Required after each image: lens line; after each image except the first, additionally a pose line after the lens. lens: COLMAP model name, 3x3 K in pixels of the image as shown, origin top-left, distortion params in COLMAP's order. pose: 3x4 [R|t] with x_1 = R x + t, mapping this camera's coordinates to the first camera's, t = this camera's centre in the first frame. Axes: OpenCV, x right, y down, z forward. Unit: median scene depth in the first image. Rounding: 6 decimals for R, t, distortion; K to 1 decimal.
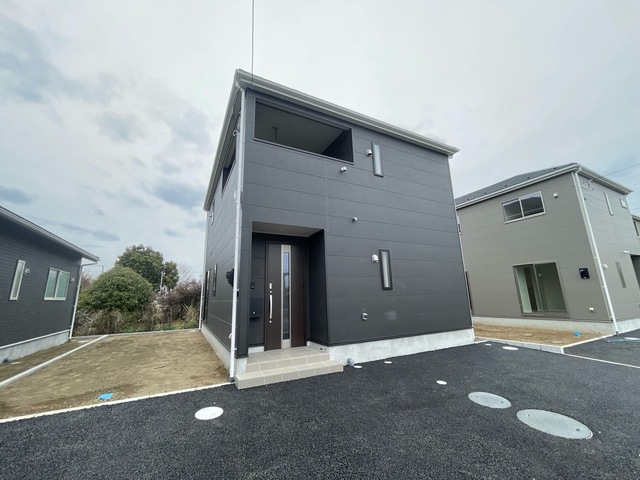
lens RADIAL K [[261.1, 0, 320.0], [0, 261.1, 240.0], [0, 0, 1]] dist [-0.000750, -0.000126]
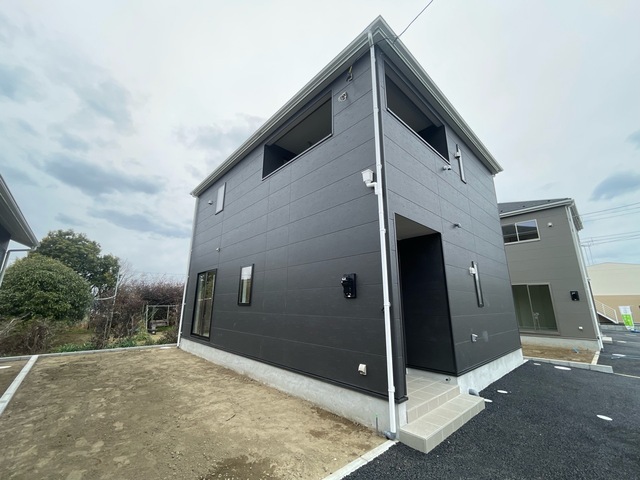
lens RADIAL K [[261.1, 0, 320.0], [0, 261.1, 240.0], [0, 0, 1]] dist [-0.000750, -0.000126]
pose [[0.963989, 0.096419, 0.247848, -0.465031], [-0.088588, 0.995158, -0.042581, 0.042578], [-0.250753, 0.019091, 0.967863, 0.234200]]
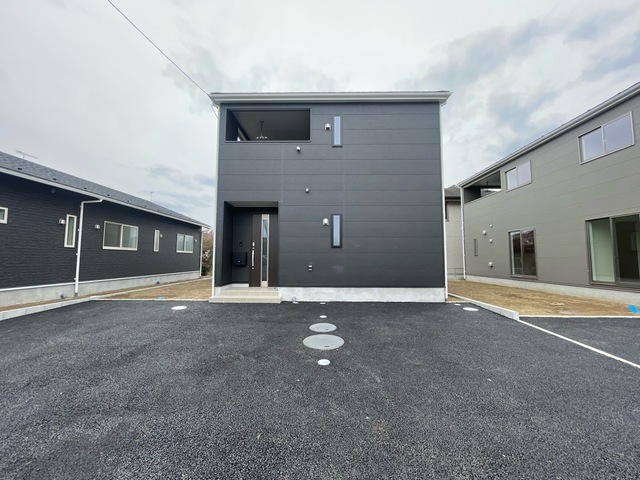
lens RADIAL K [[261.1, 0, 320.0], [0, 261.1, 240.0], [0, 0, 1]] dist [-0.000750, -0.000126]
pose [[0.879481, -0.005307, -0.475905, 0.673081], [0.075890, 0.988708, 0.129221, -0.002954], [0.469845, -0.149764, 0.869952, -0.055642]]
